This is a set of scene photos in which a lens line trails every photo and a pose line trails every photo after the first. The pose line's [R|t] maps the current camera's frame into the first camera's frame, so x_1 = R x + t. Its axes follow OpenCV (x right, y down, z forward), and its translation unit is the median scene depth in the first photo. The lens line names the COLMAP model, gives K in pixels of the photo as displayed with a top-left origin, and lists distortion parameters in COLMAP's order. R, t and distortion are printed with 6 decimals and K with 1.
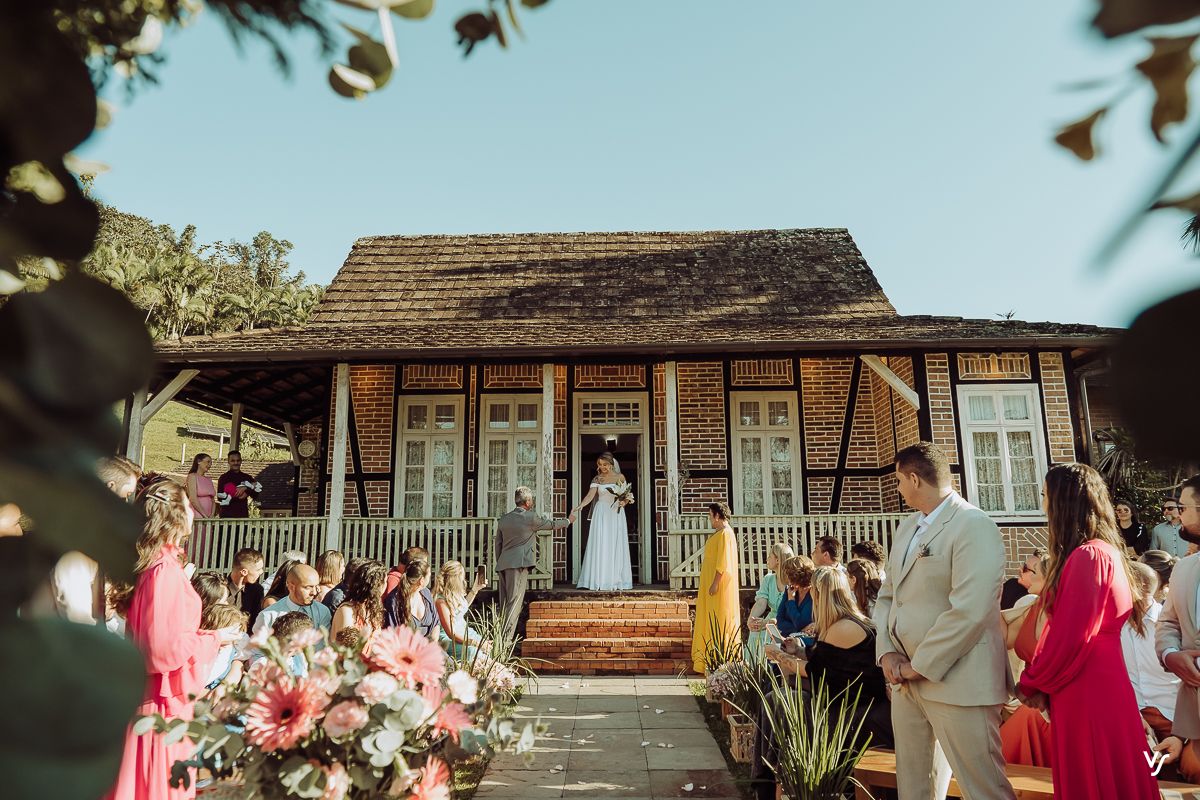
lens RADIAL K [[821.9, 0, 580.4], [0, 821.9, 395.3], [0, 0, 1]] dist [-0.012908, -0.000936]
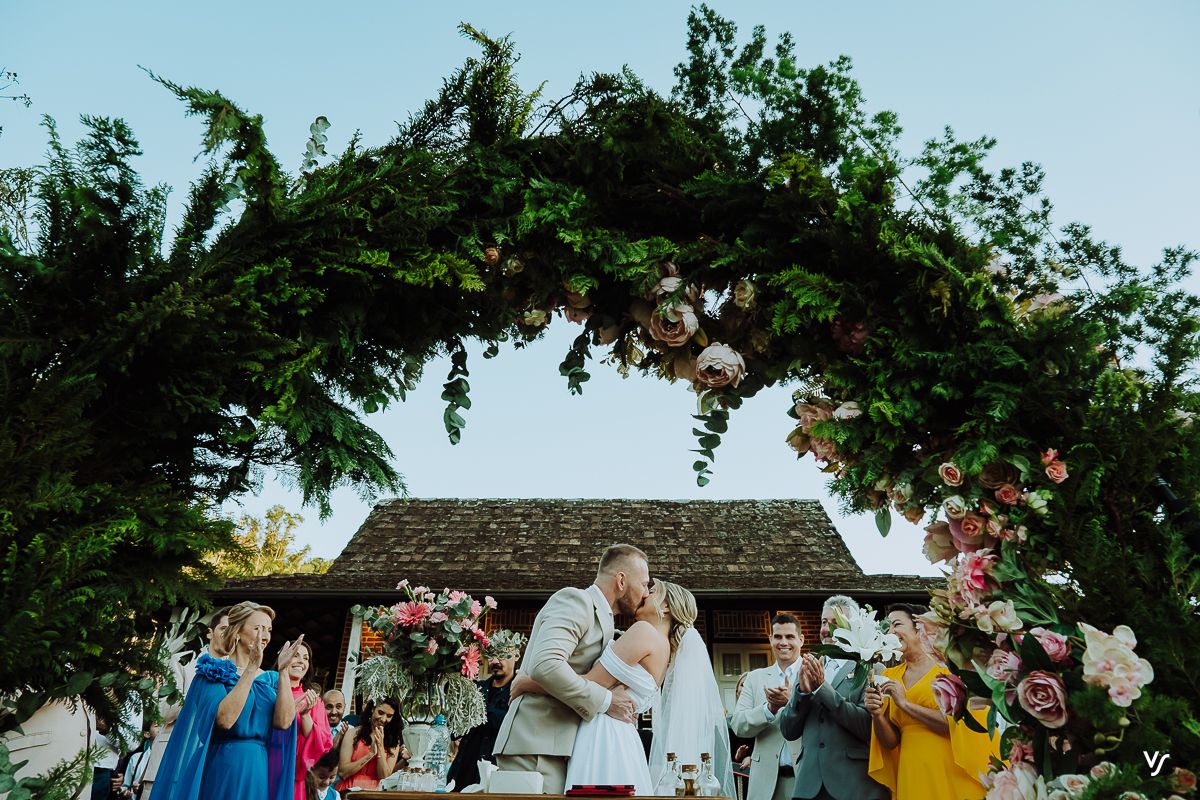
lens RADIAL K [[821.9, 0, 580.4], [0, 821.9, 395.3], [0, 0, 1]] dist [-0.012908, -0.000936]
pose [[0.999761, 0.018923, -0.010918, 0.012200], [-0.021475, 0.943036, -0.331996, 0.043007], [0.004014, 0.332151, 0.943218, -0.104993]]
